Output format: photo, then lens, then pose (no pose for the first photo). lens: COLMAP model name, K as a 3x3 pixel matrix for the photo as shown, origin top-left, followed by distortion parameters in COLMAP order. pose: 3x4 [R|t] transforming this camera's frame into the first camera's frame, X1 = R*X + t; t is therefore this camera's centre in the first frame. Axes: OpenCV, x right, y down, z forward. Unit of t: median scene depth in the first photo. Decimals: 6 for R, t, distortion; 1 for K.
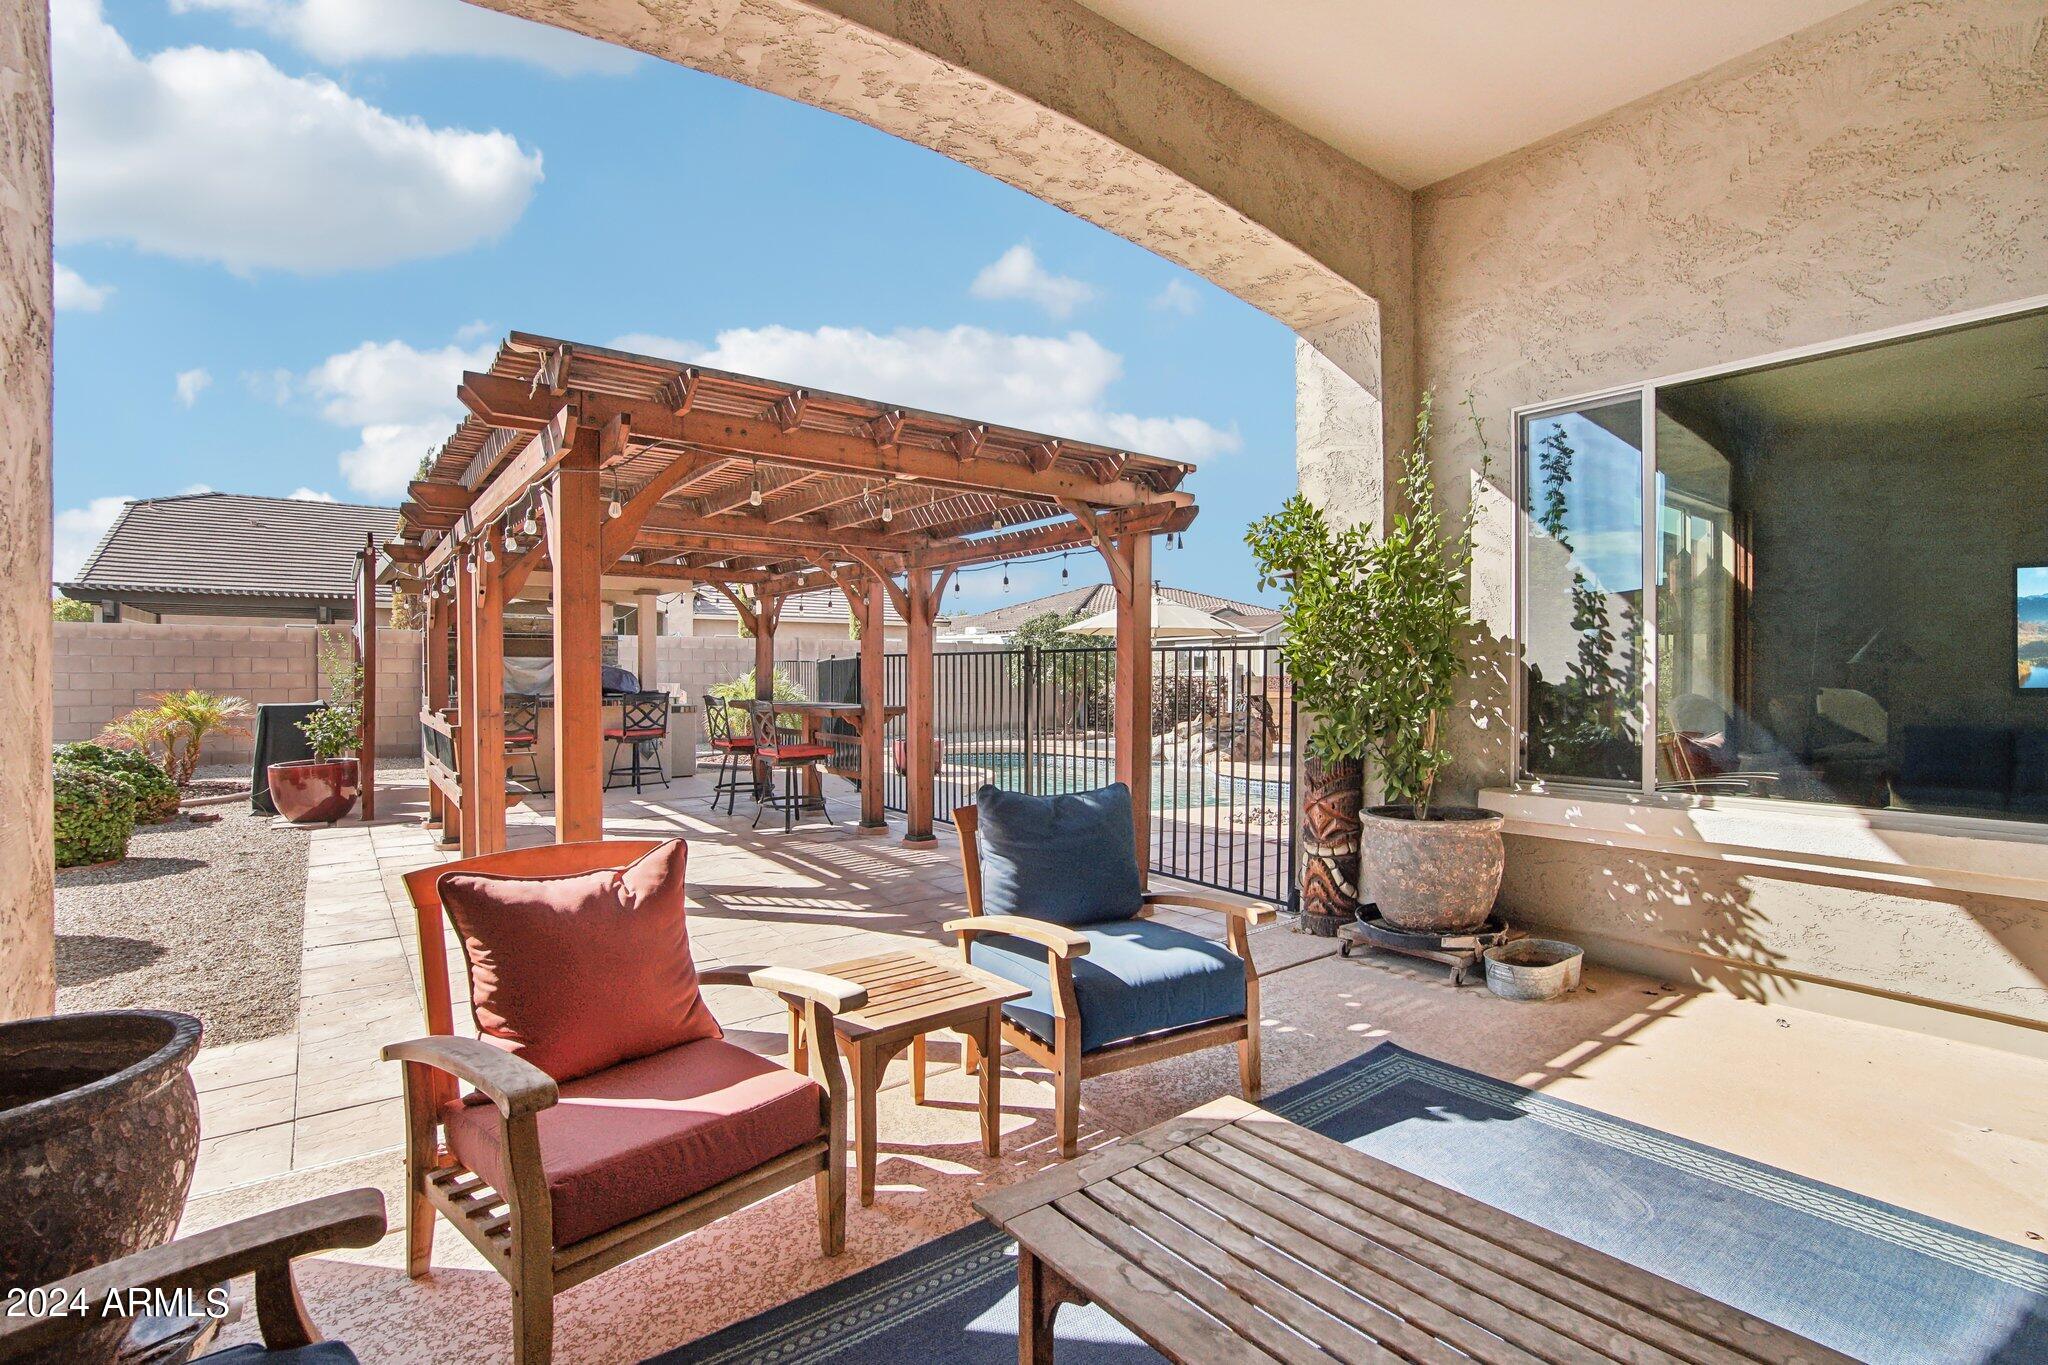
lens RADIAL K [[923.2, 0, 1018.3], [0, 923.2, 685.6], [0, 0, 1]] dist [-0.026987, 0.000232]
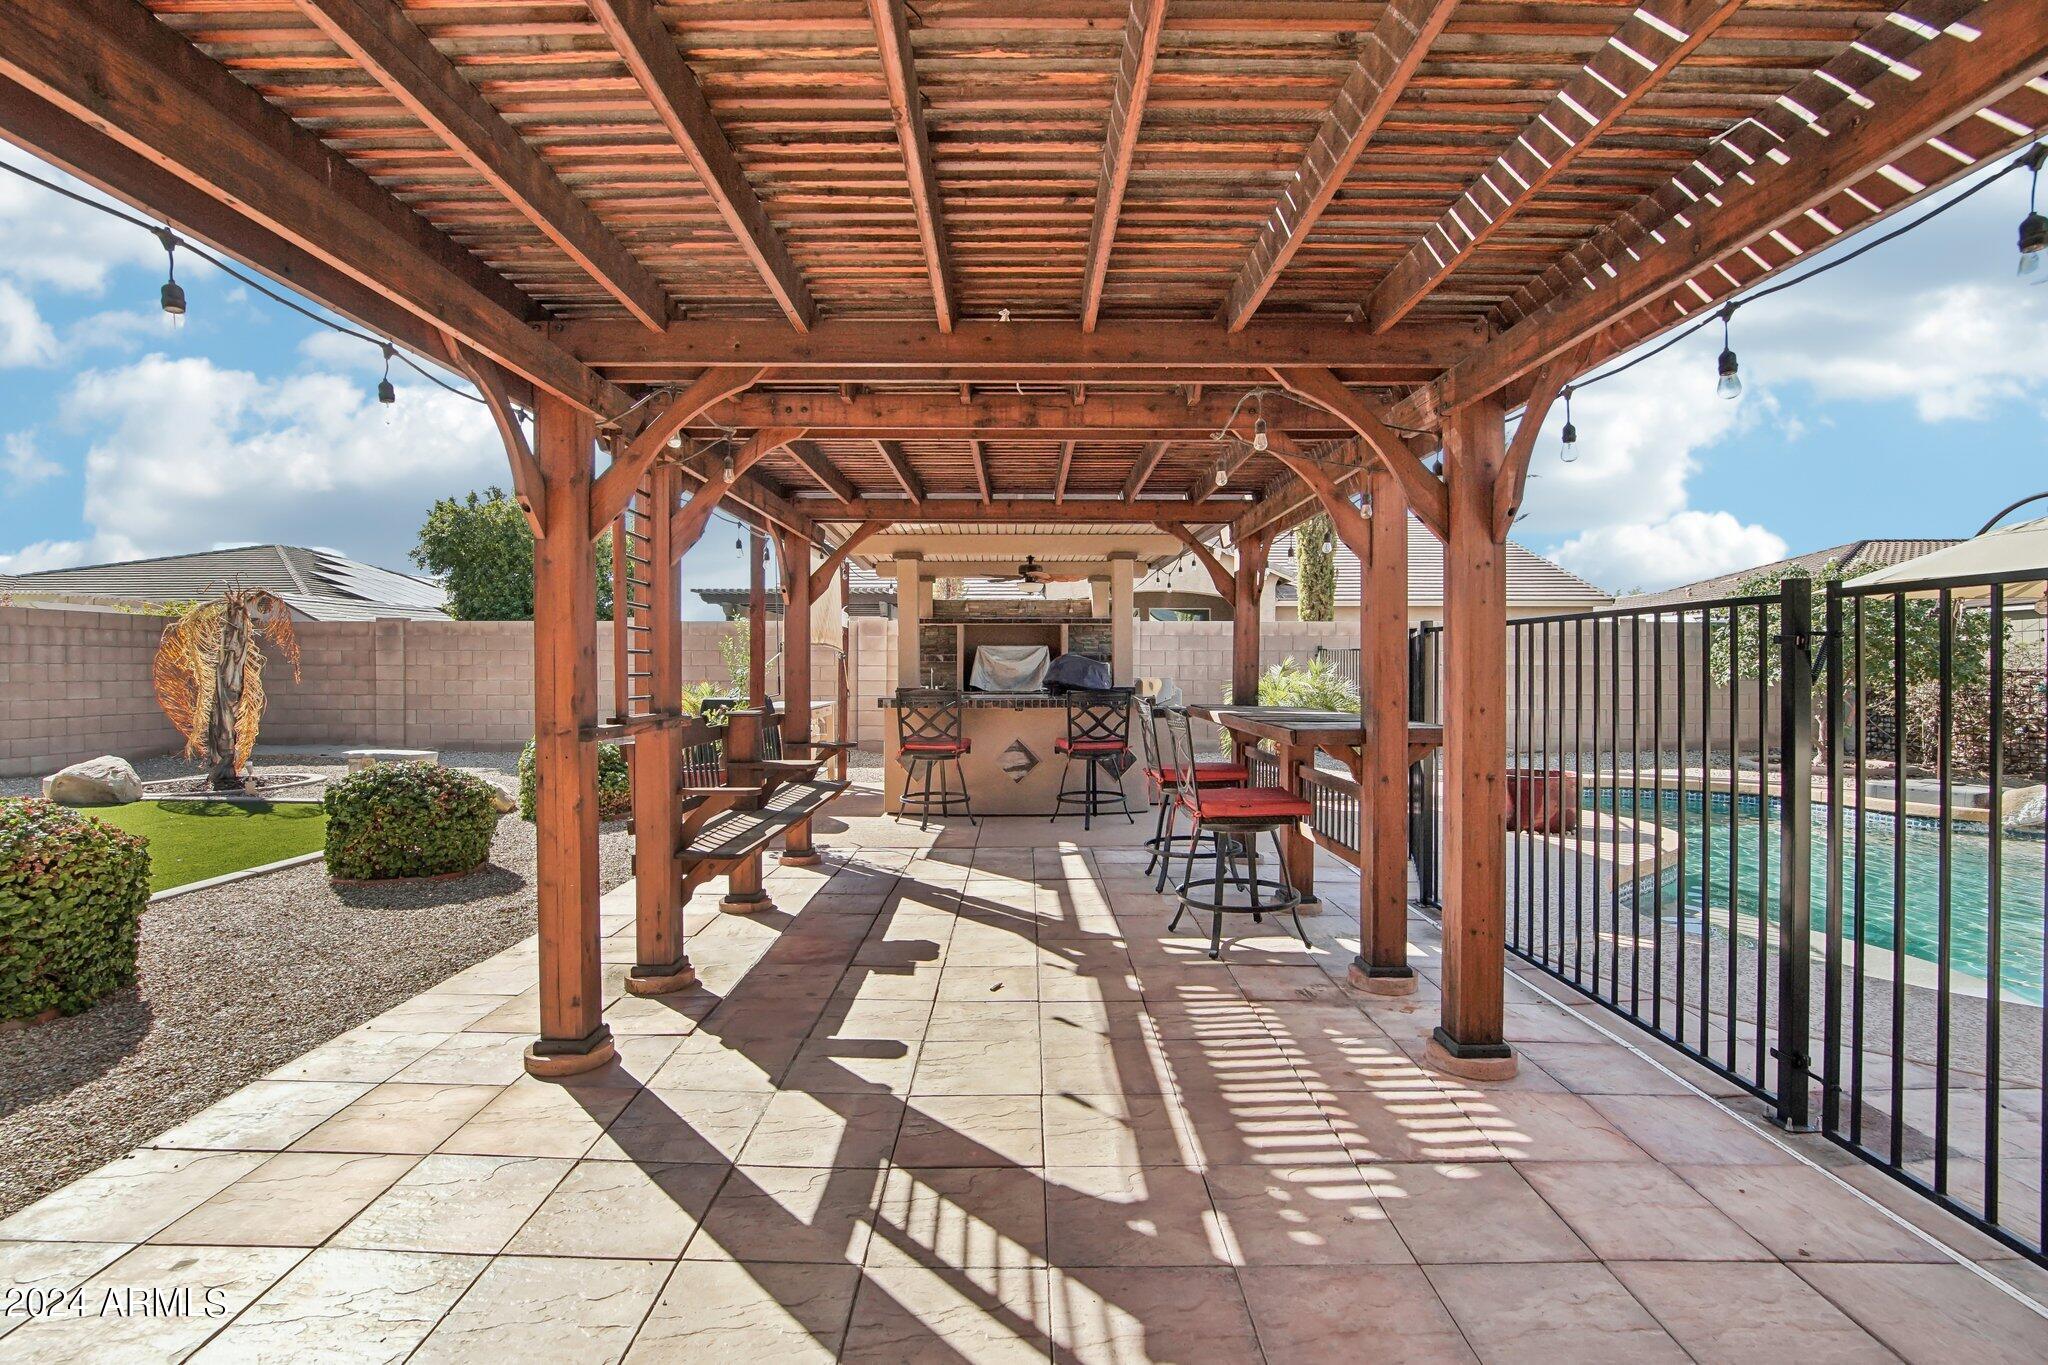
lens RADIAL K [[923.2, 0, 1022.6], [0, 923.2, 677.9], [0, 0, 1]] dist [-0.026987, 0.000232]
pose [[0.793492, 0.006039, -0.608550, -0.010548], [-0.008248, 0.999966, -0.000832, -0.001274], [0.608524, 0.005680, 0.793515, 0.405367]]
